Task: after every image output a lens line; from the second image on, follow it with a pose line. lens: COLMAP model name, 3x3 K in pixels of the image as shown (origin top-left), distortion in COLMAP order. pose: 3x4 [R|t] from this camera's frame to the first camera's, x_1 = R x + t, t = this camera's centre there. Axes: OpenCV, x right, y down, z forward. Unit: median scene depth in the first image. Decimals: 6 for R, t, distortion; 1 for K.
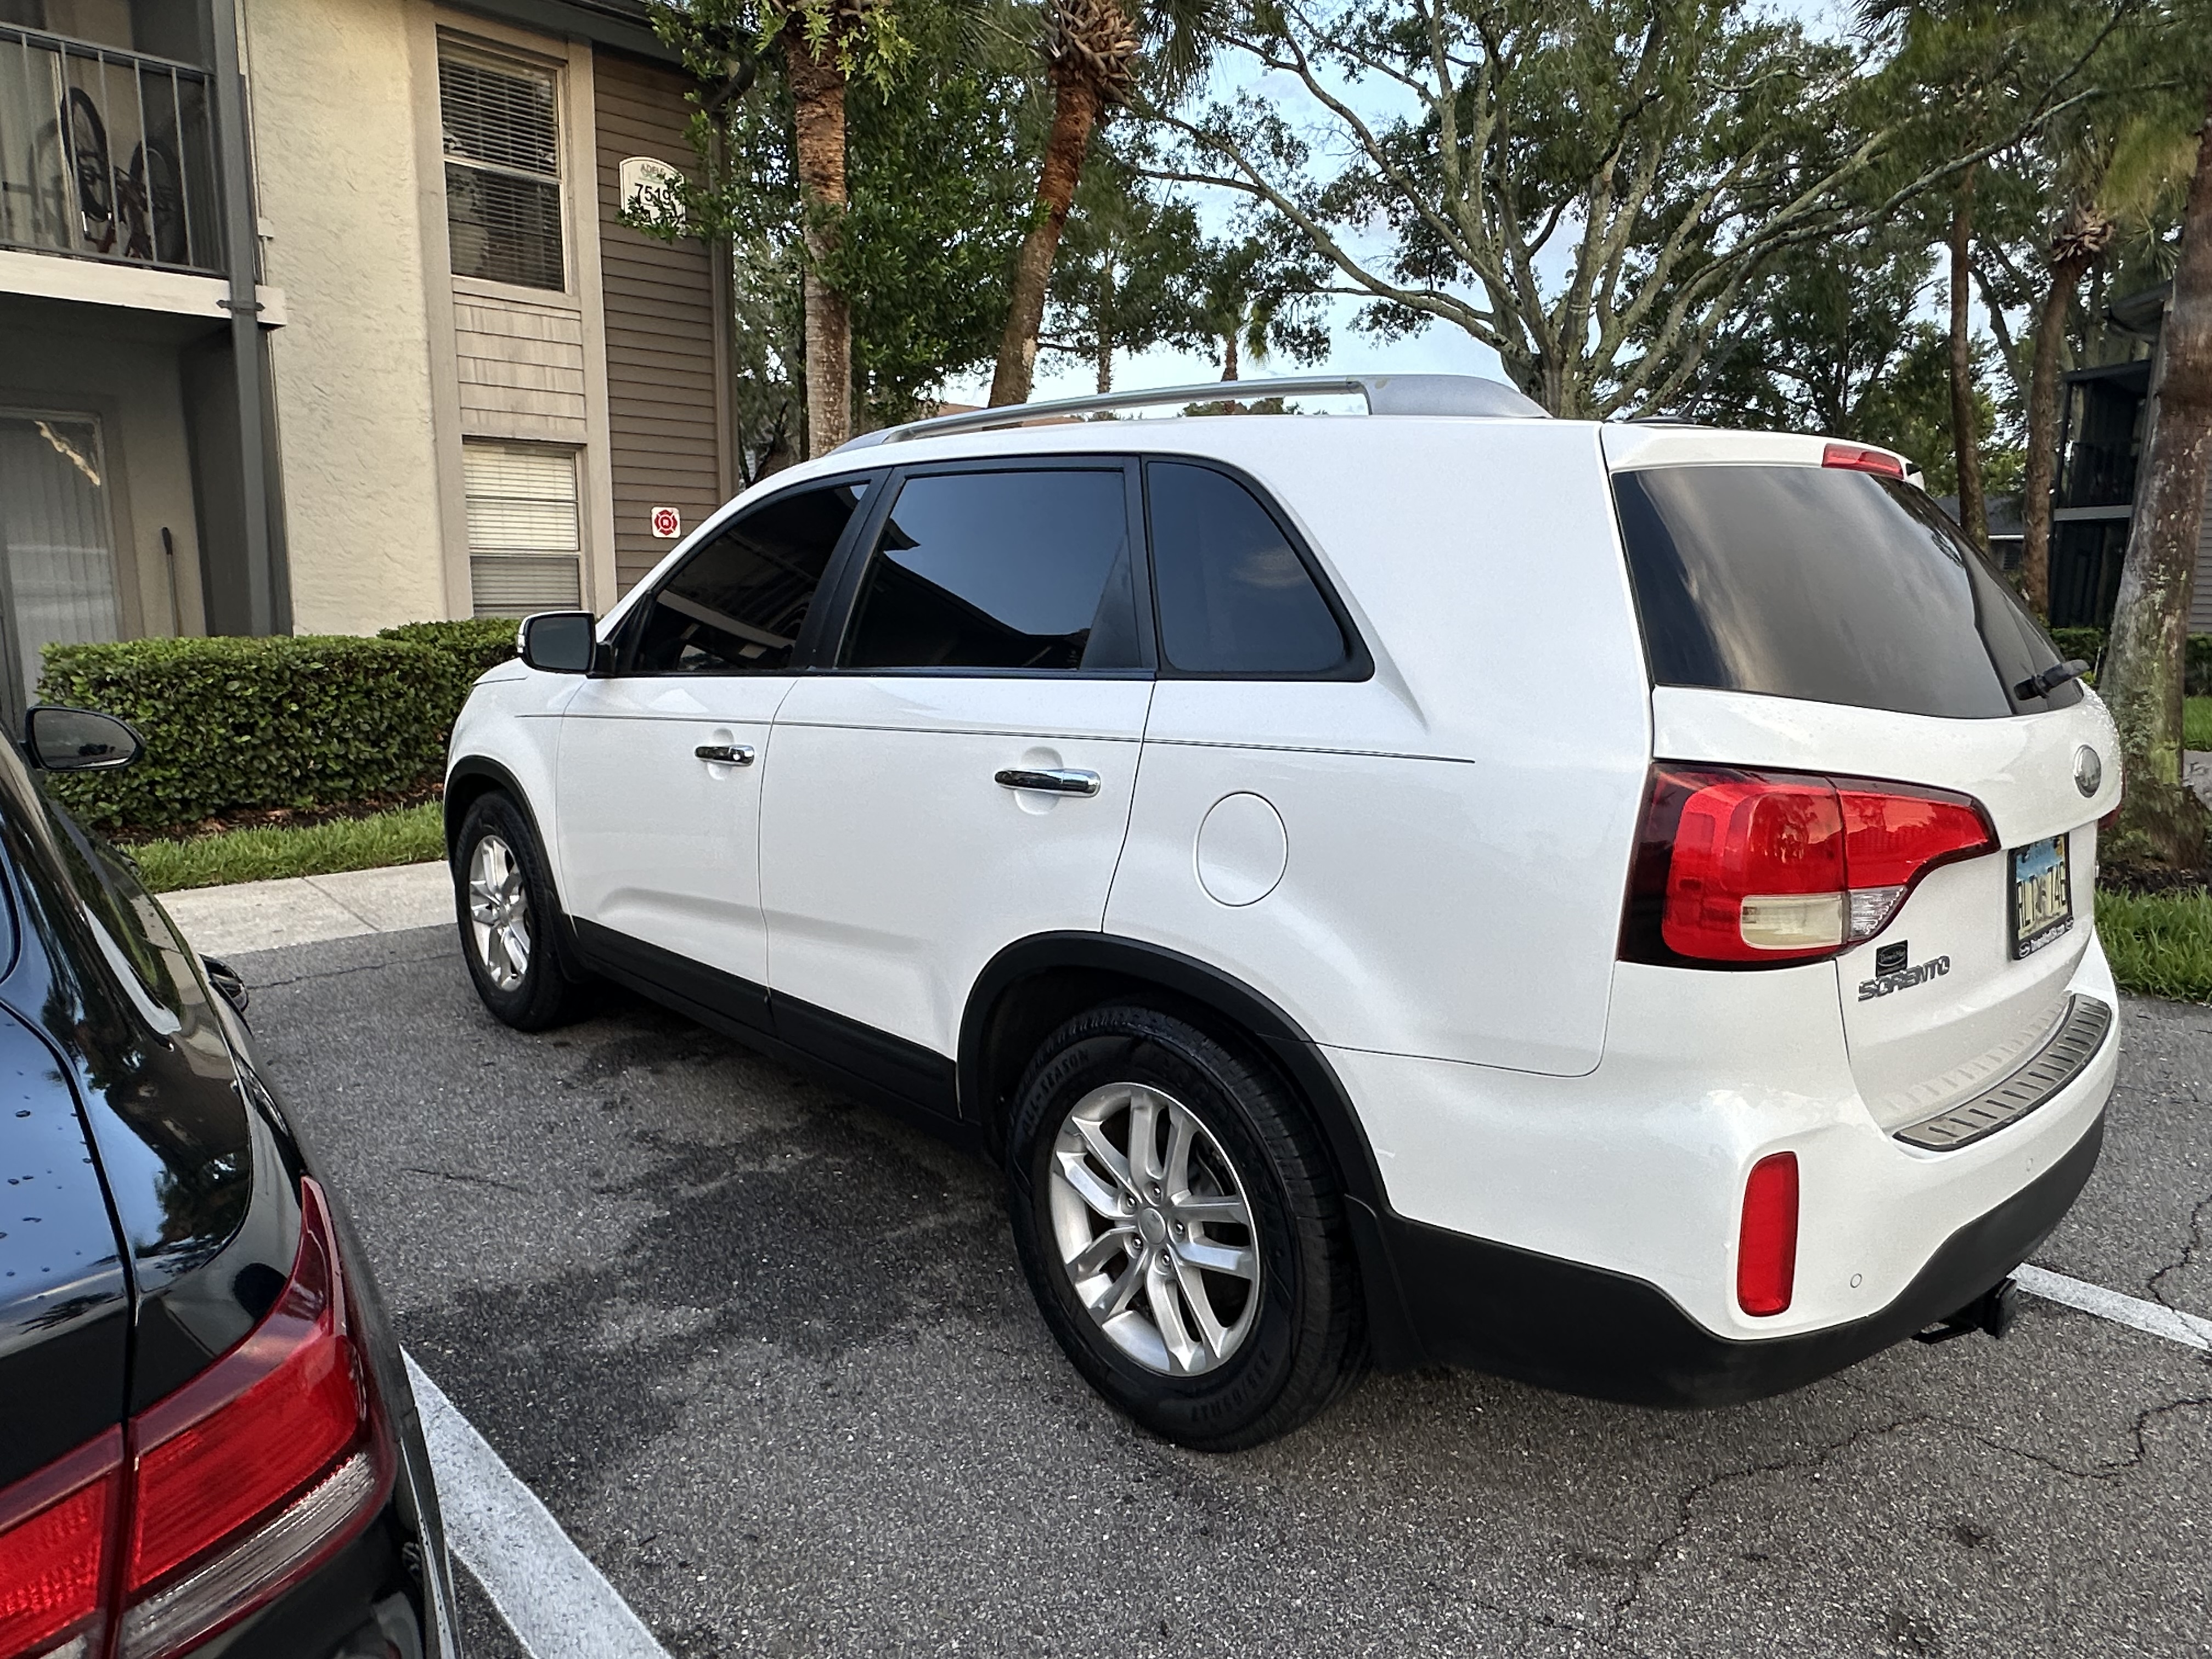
lens RADIAL K [[1402.3, 0, 1096.5], [0, 1402.3, 835.8], [0, 0, 1]] dist [-0.011661, 0.001923]
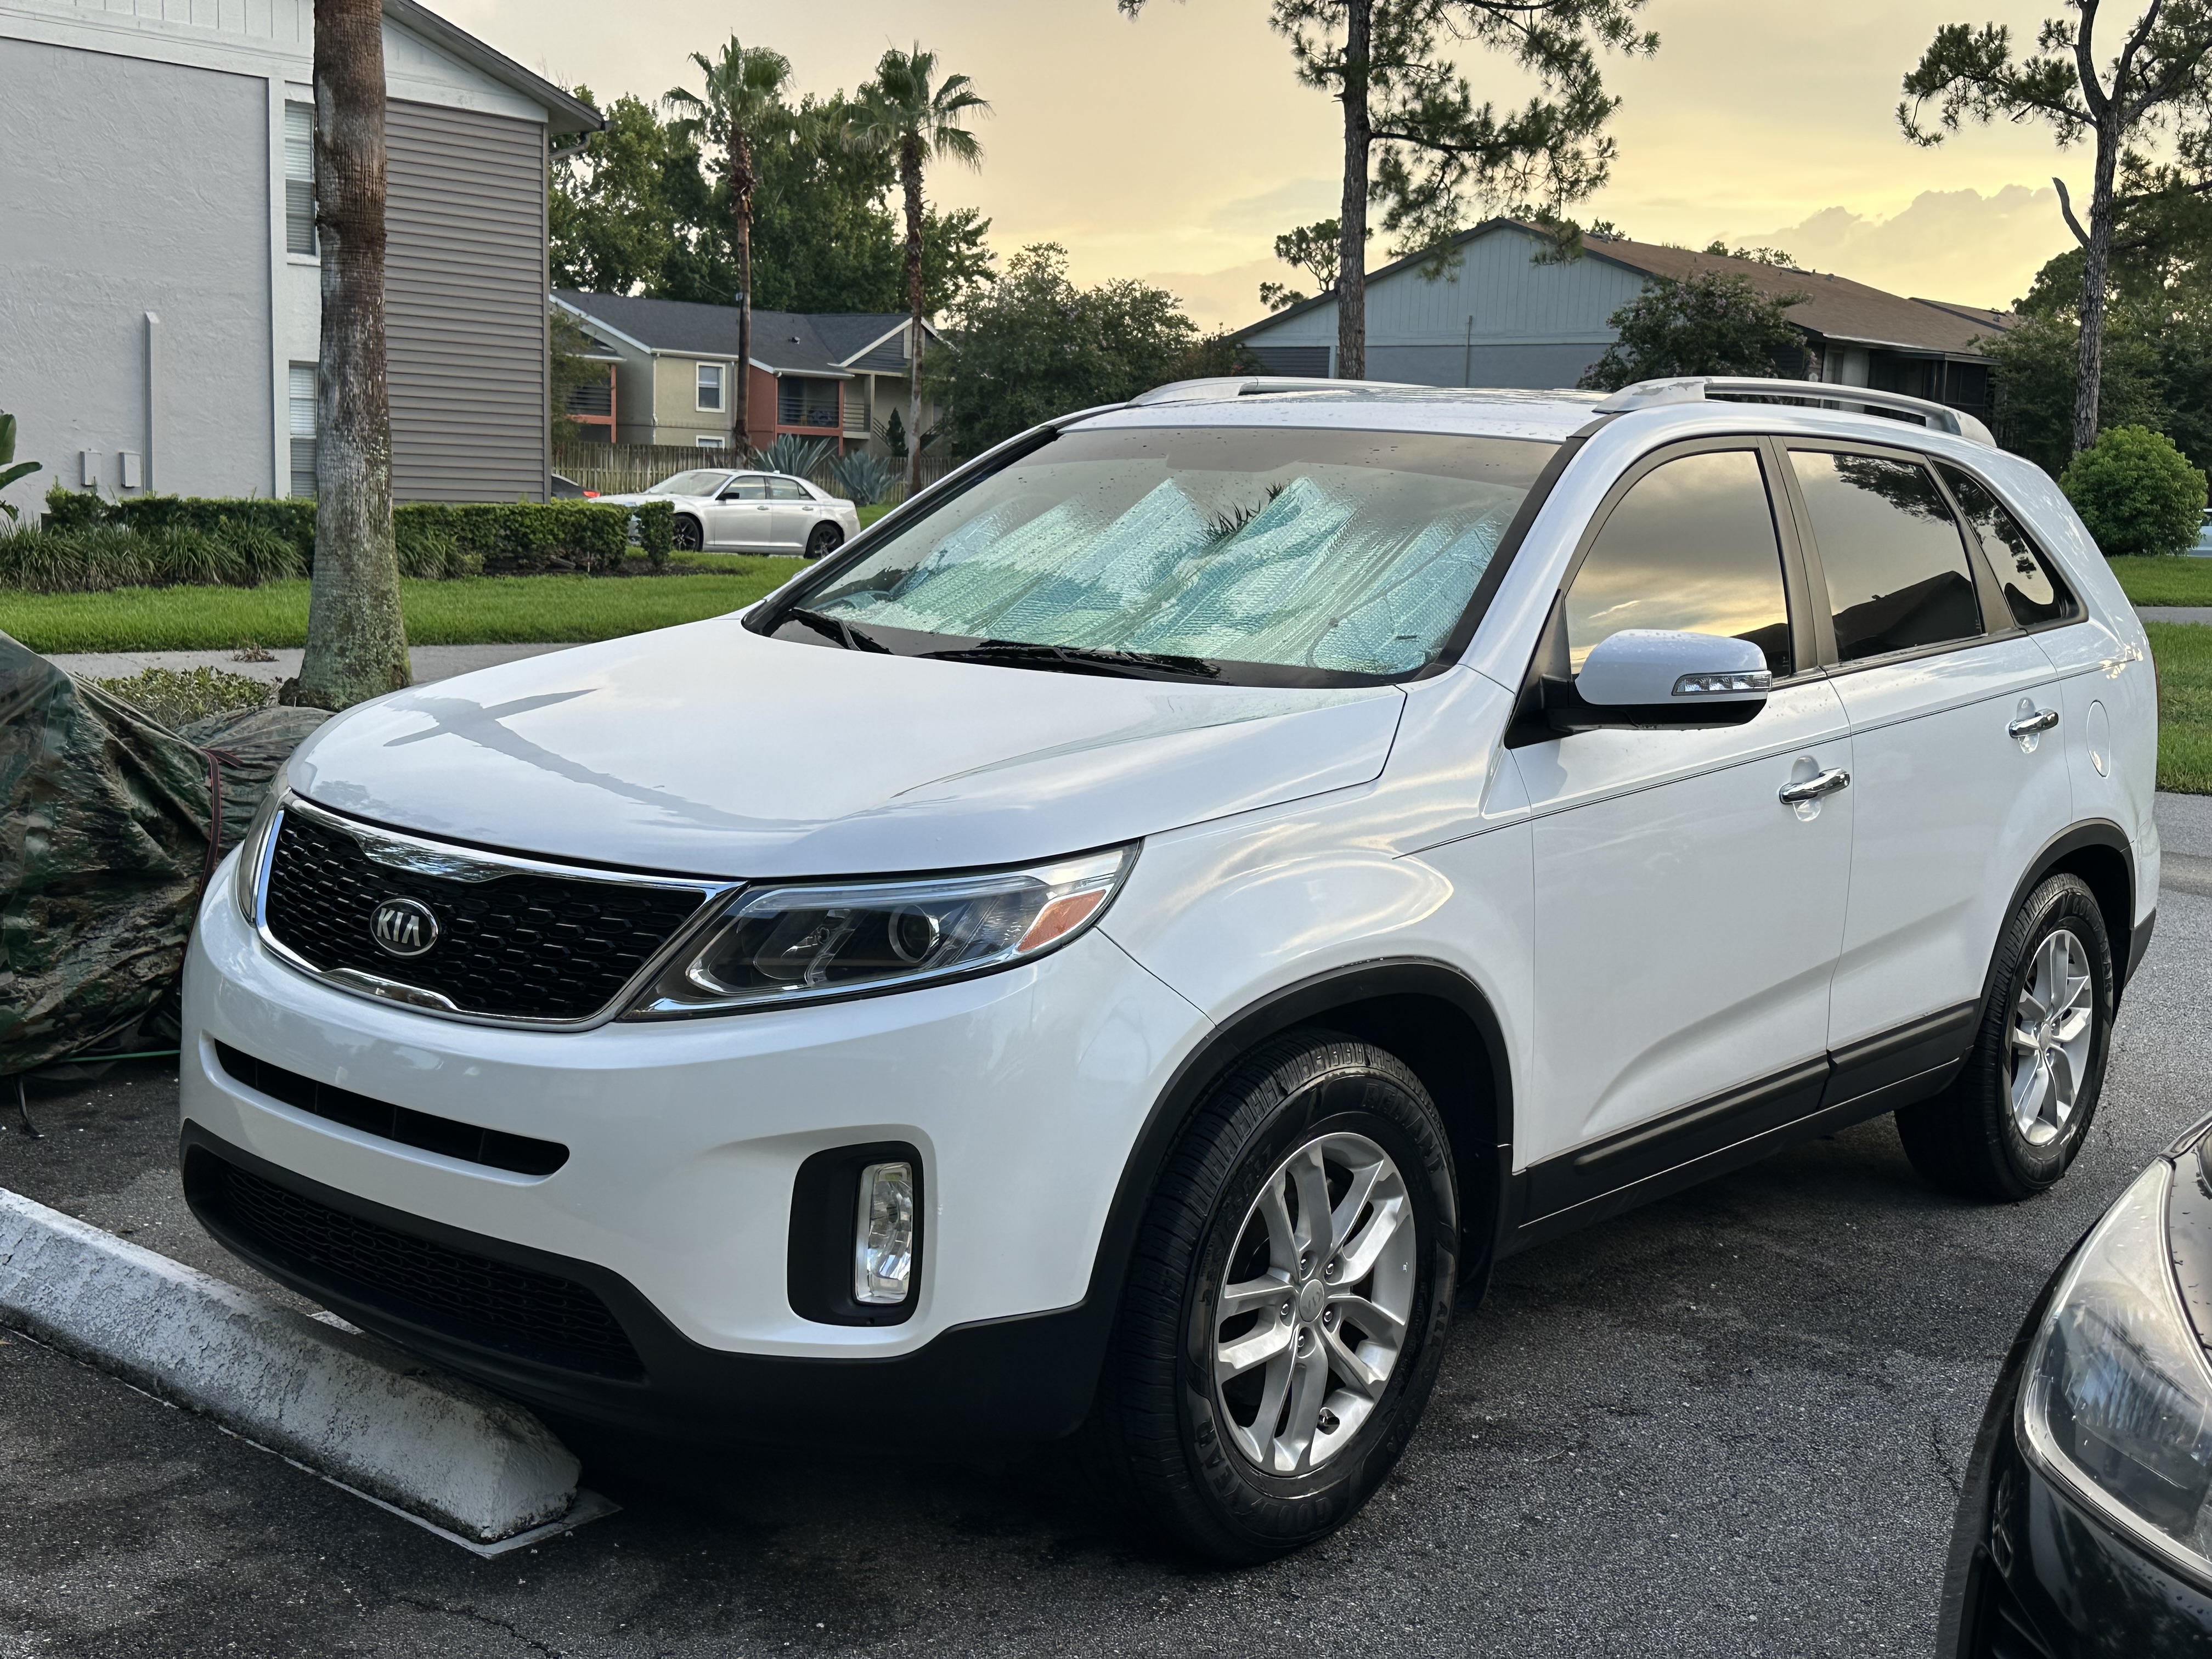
lens RADIAL K [[2509.1, 0, 1098.9], [0, 2509.1, 820.5], [0, 0, 1]] dist [0.059929, 0.000000]
pose [[-0.100917, -0.153592, 0.982968, -1.380656], [0.139046, 0.976137, 0.166800, -0.283003], [-0.985130, 0.153510, -0.077153, 1.271608]]
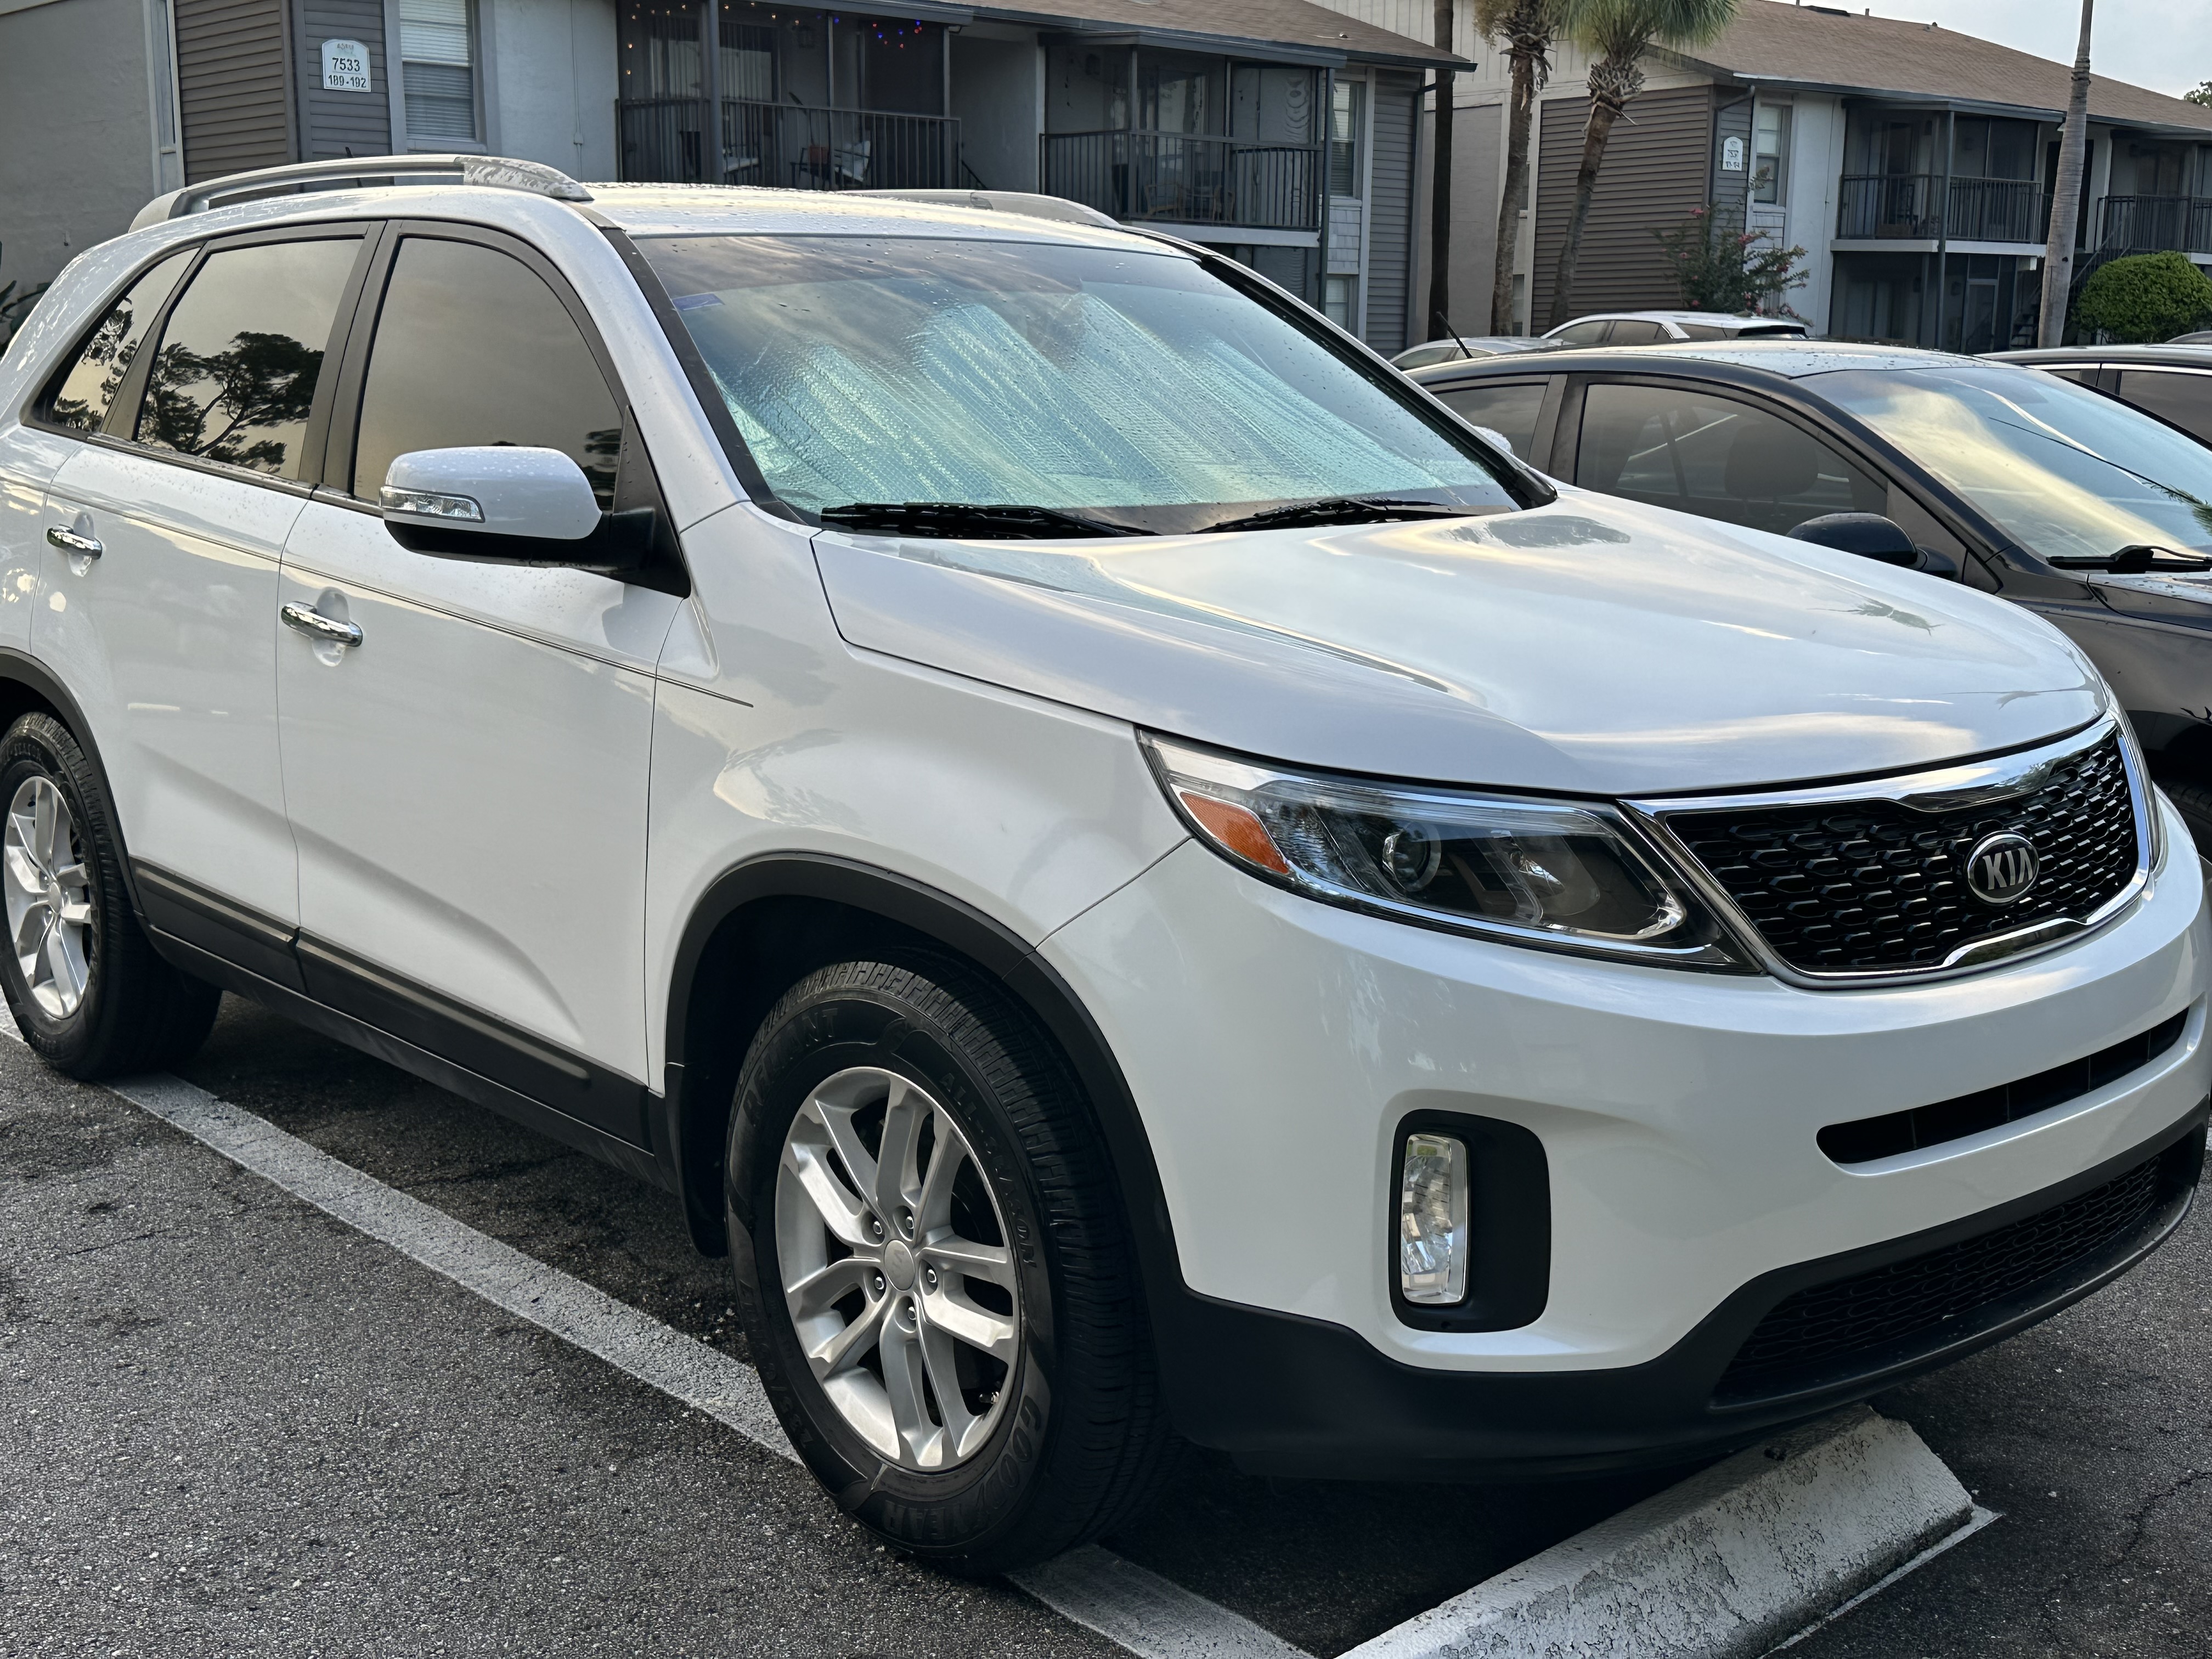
lens RADIAL K [[2509.1, 0, 1115.6], [0, 2509.1, 827.0], [0, 0, 1]] dist [0.059929, 0.000000]
pose [[-0.999518, -0.028105, 0.013189, -1.254042], [-0.021435, 0.932046, 0.361705, -0.296831], [-0.022458, 0.361248, -0.932199, 1.368561]]
